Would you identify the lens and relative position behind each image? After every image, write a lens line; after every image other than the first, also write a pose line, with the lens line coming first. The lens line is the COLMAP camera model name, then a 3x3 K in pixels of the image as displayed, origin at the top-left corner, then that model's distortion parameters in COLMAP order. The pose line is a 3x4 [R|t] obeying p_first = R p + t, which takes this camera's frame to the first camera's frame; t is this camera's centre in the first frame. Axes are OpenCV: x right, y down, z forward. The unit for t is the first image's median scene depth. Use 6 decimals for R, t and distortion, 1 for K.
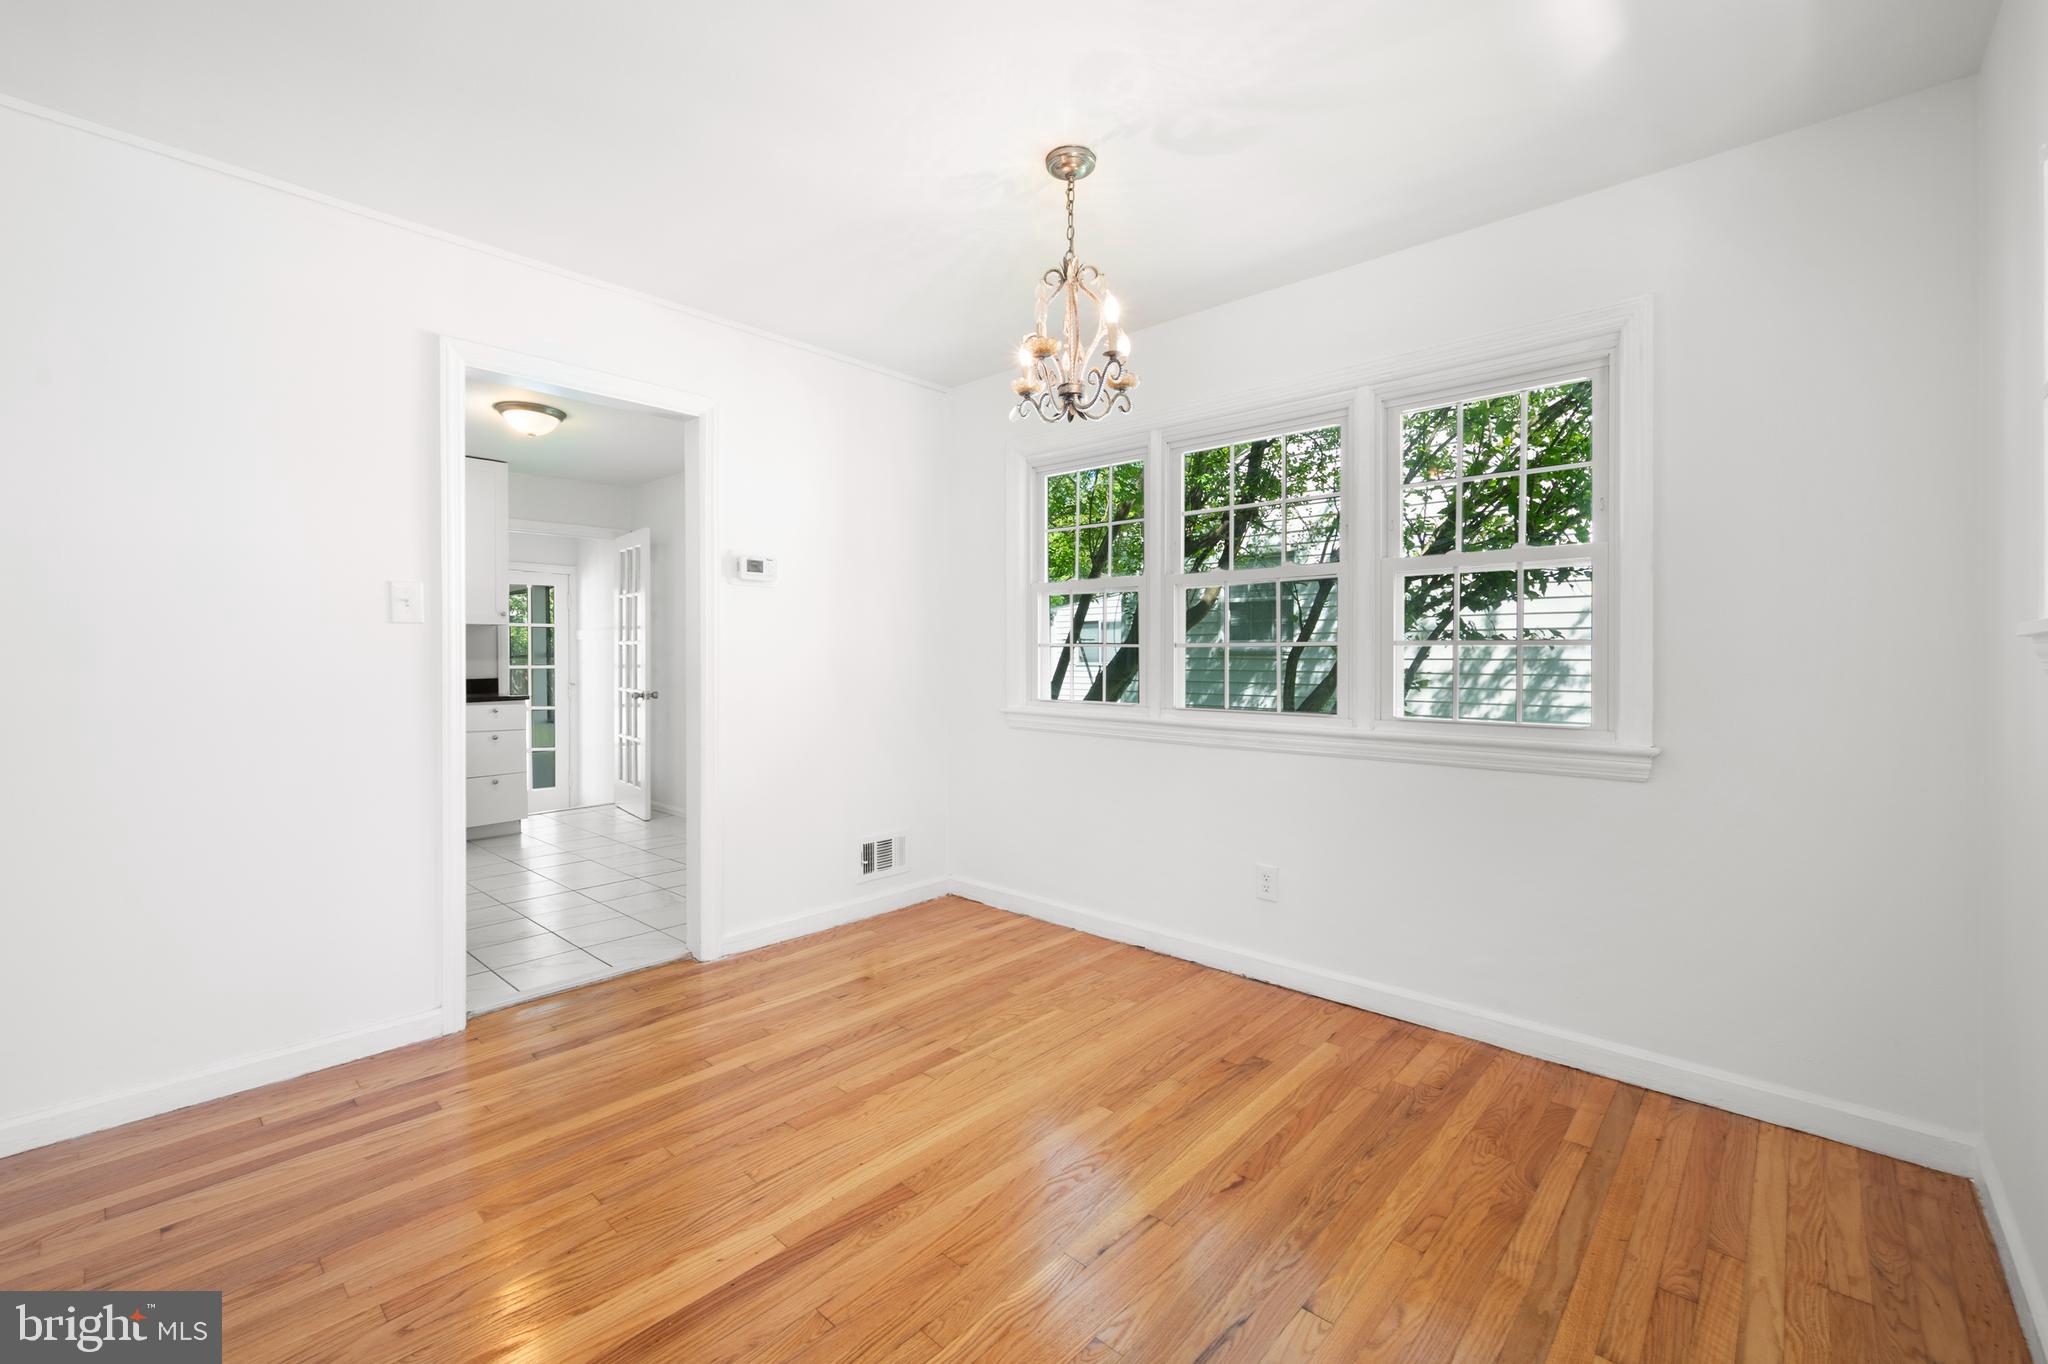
lens RADIAL K [[852.7, 0, 1022.8], [0, 852.7, 662.9], [0, 0, 1]] dist [0.000301, 0.000024]
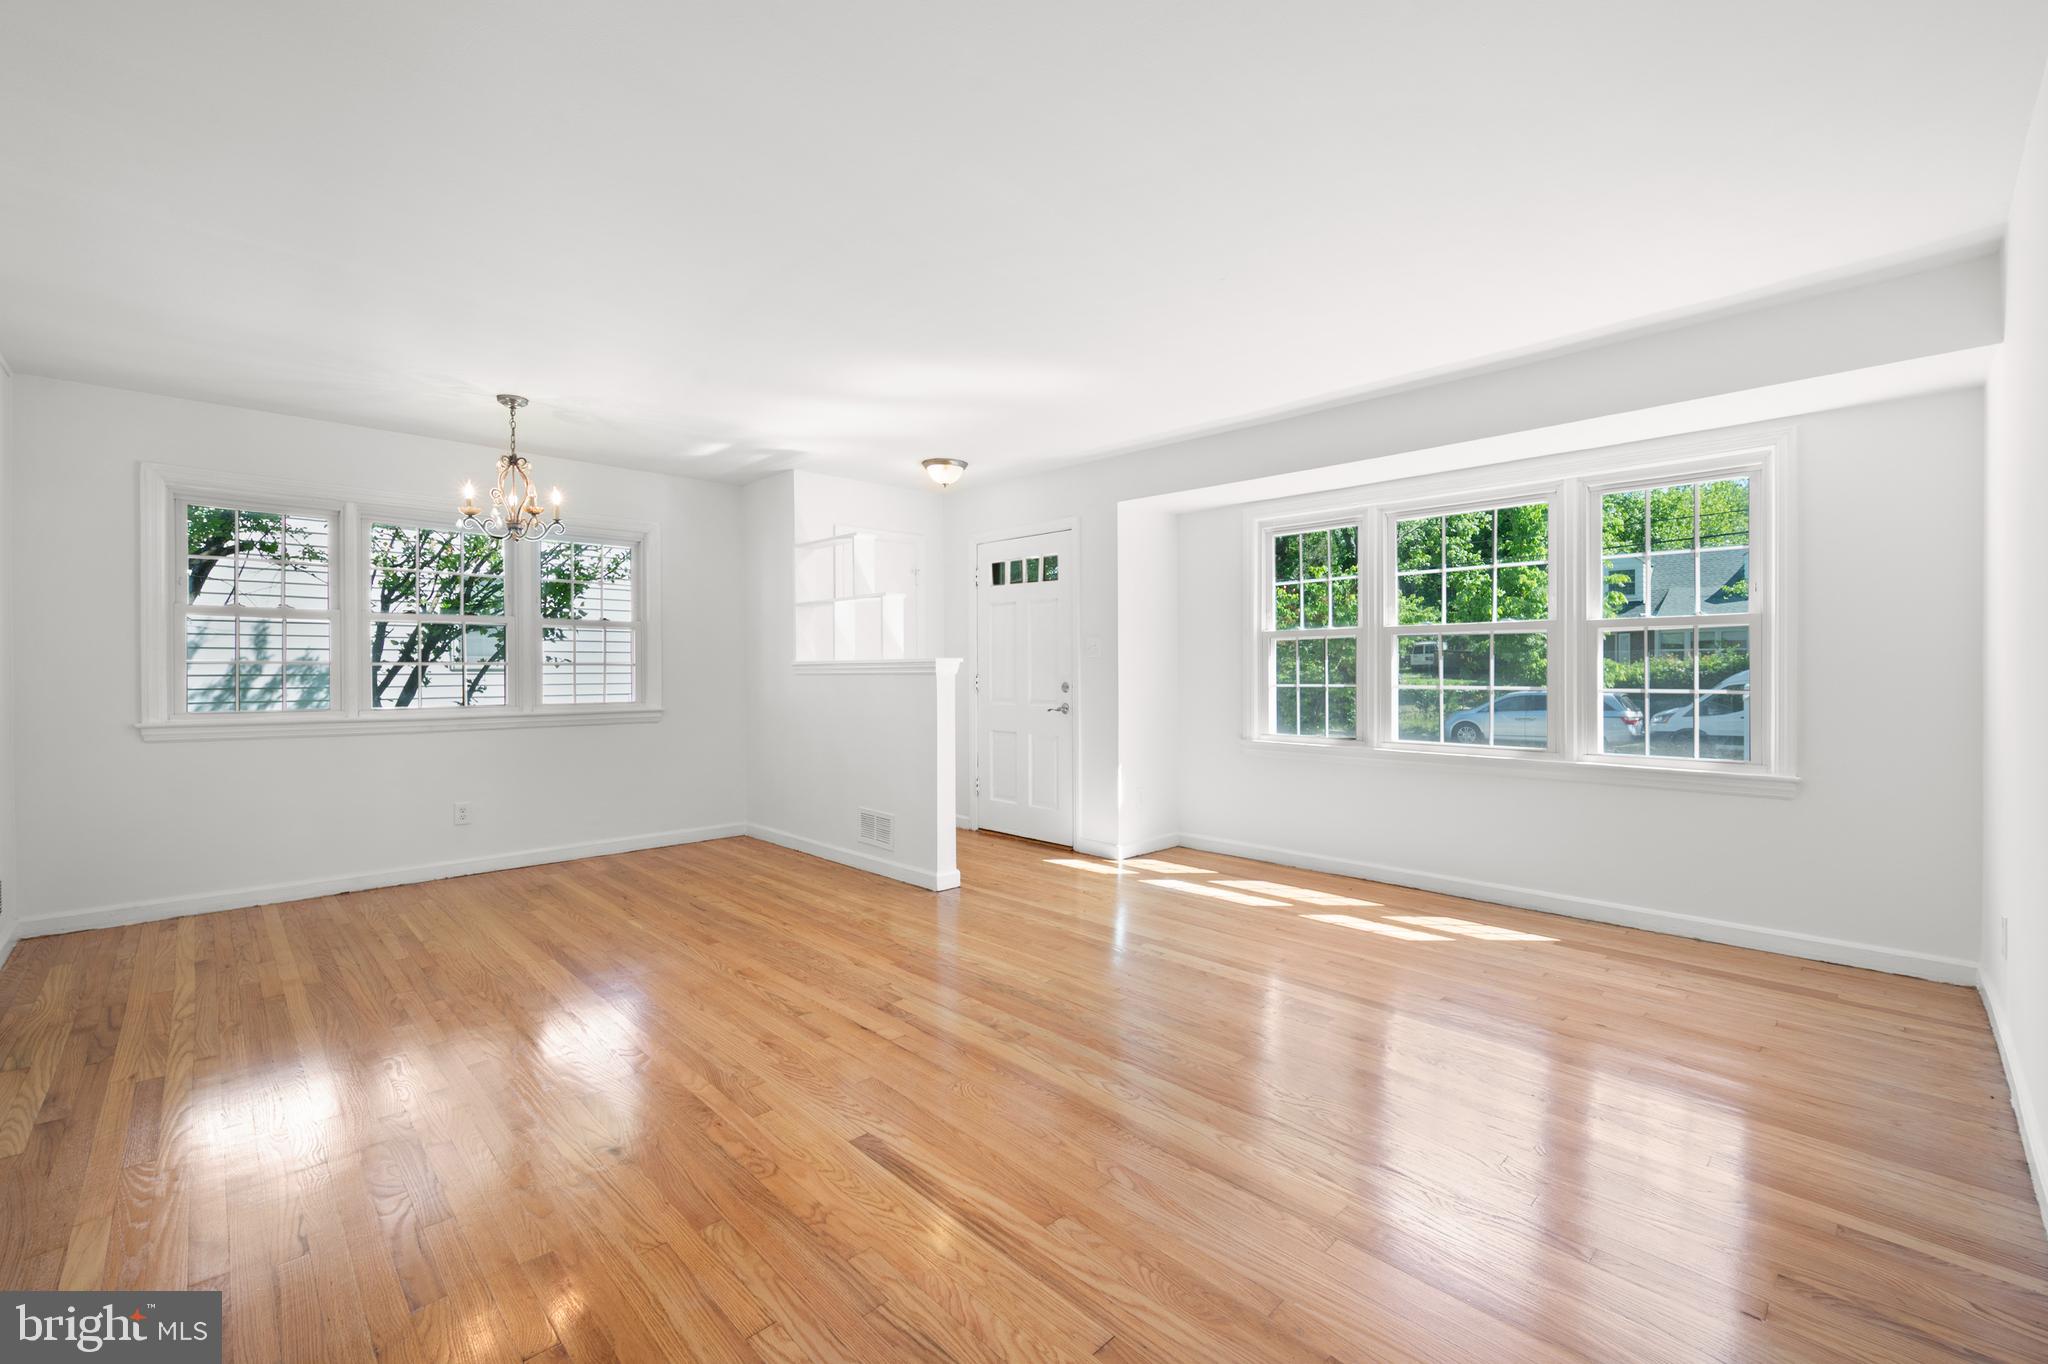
lens RADIAL K [[856.4, 0, 1033.2], [0, 856.4, 670.4], [0, 0, 1]] dist [-0.001245, -0.000327]
pose [[0.048328, -0.001763, 0.998830, -1.299437], [0.012161, 0.999925, 0.001177, 0.002359], [-0.998757, 0.012090, 0.048346, -0.148761]]
